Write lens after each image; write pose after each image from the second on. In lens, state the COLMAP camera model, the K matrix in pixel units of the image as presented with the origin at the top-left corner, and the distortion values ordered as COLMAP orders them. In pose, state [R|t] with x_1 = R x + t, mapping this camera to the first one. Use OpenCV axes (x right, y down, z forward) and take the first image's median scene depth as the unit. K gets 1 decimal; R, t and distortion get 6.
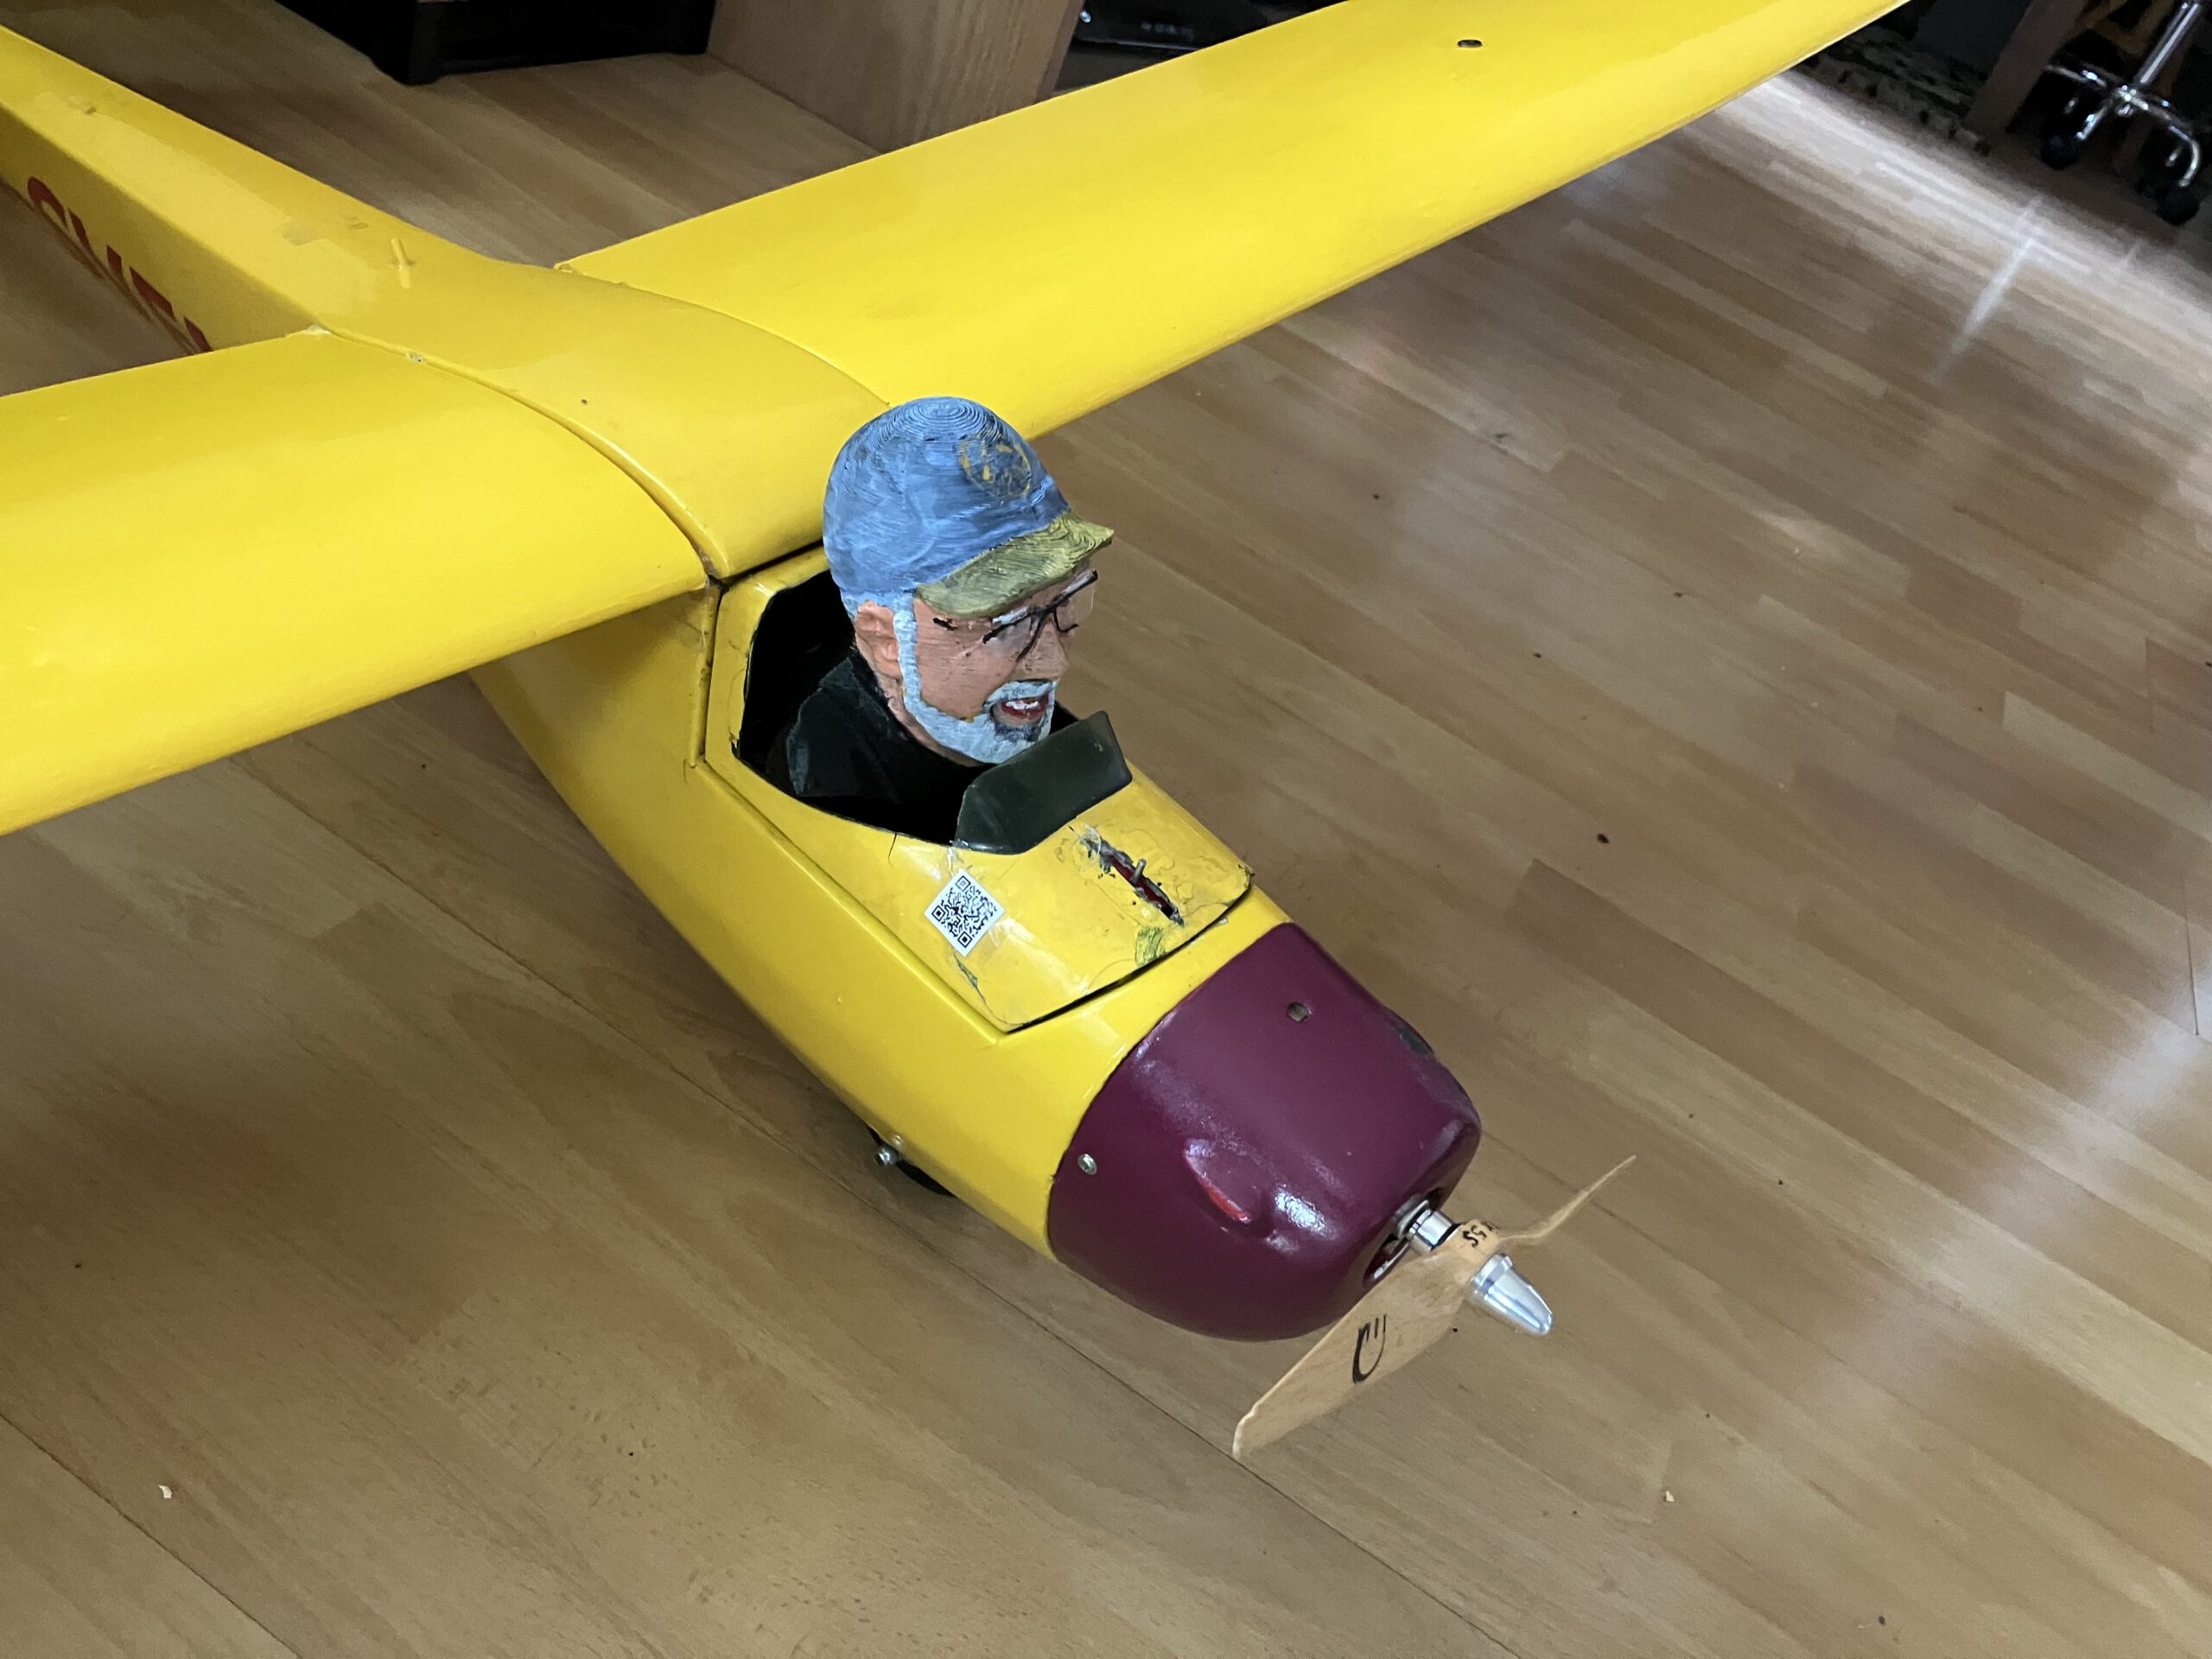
lens RADIAL K [[1812.8, 0, 1108.7], [0, 1812.8, 833.0], [0, 0, 1]] dist [0.032233, -0.046099]
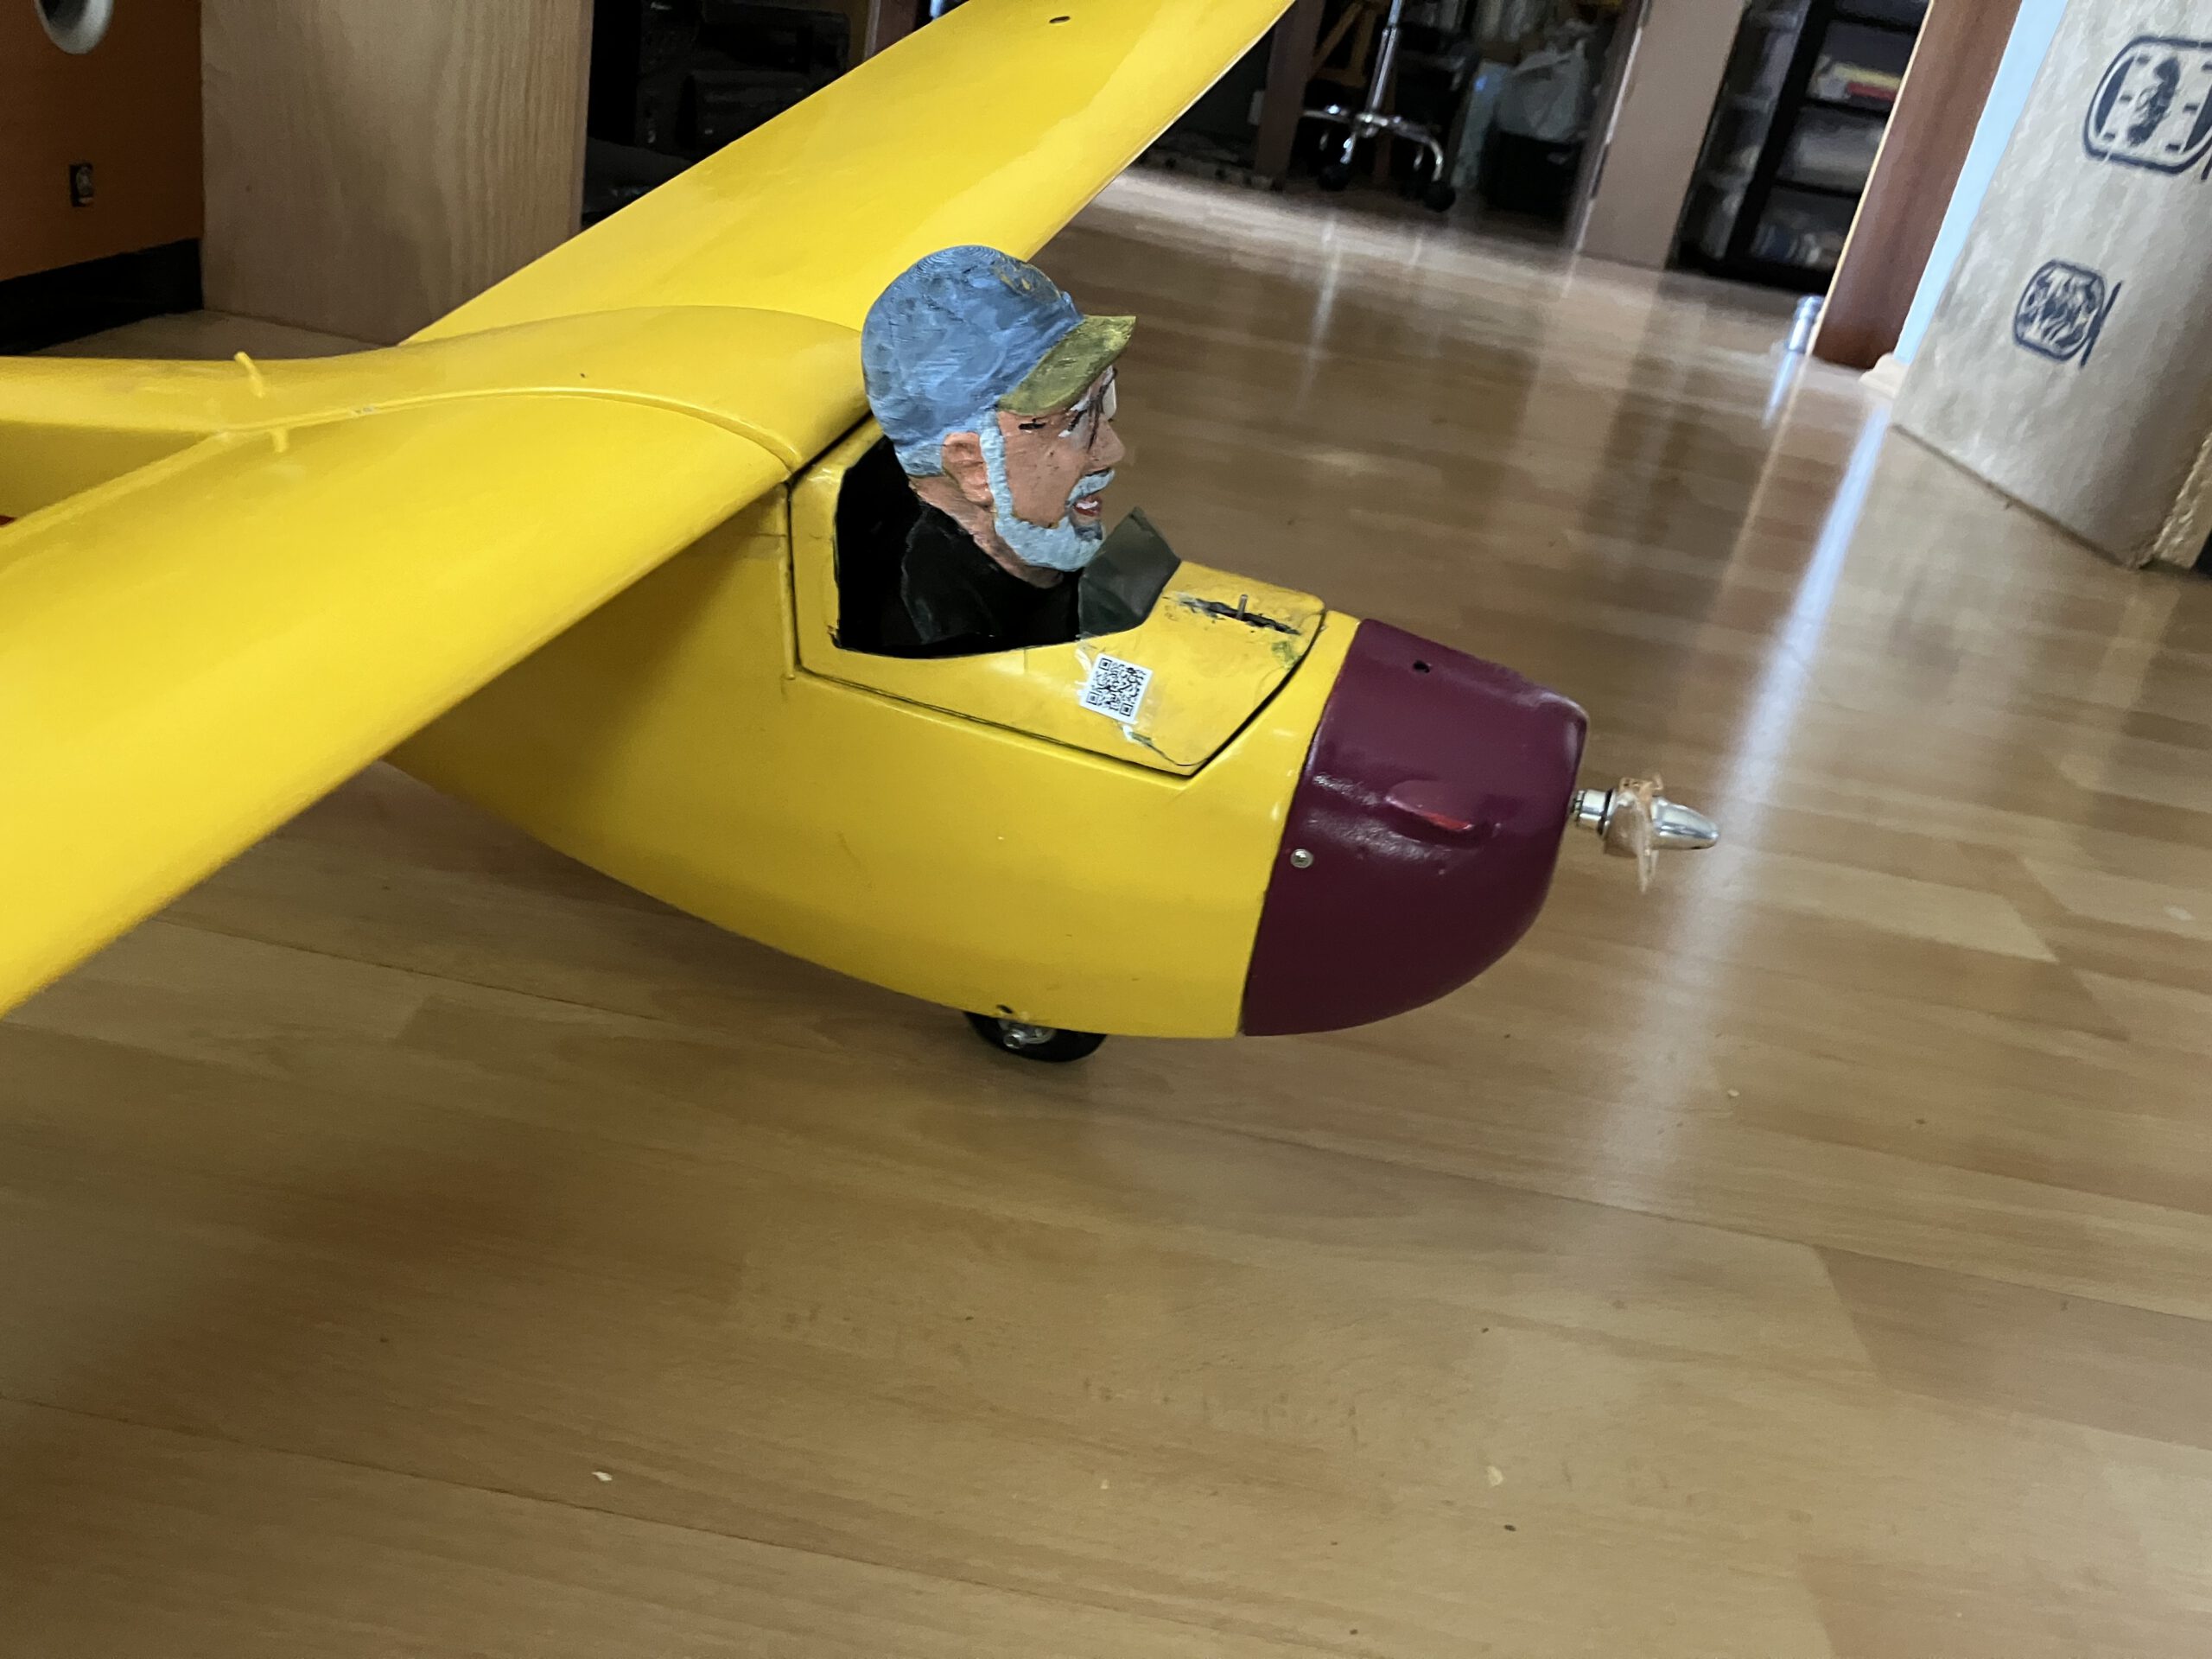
lens RADIAL K [[1812.8, 0, 1043.7], [0, 1812.8, 898.8], [0, 0, 1]] dist [0.032233, -0.046099]
pose [[0.908146, -0.331497, 0.255695, -0.437679], [0.354098, 0.934041, -0.046701, 0.196890], [-0.223348, 0.132952, 0.965629, -0.028656]]
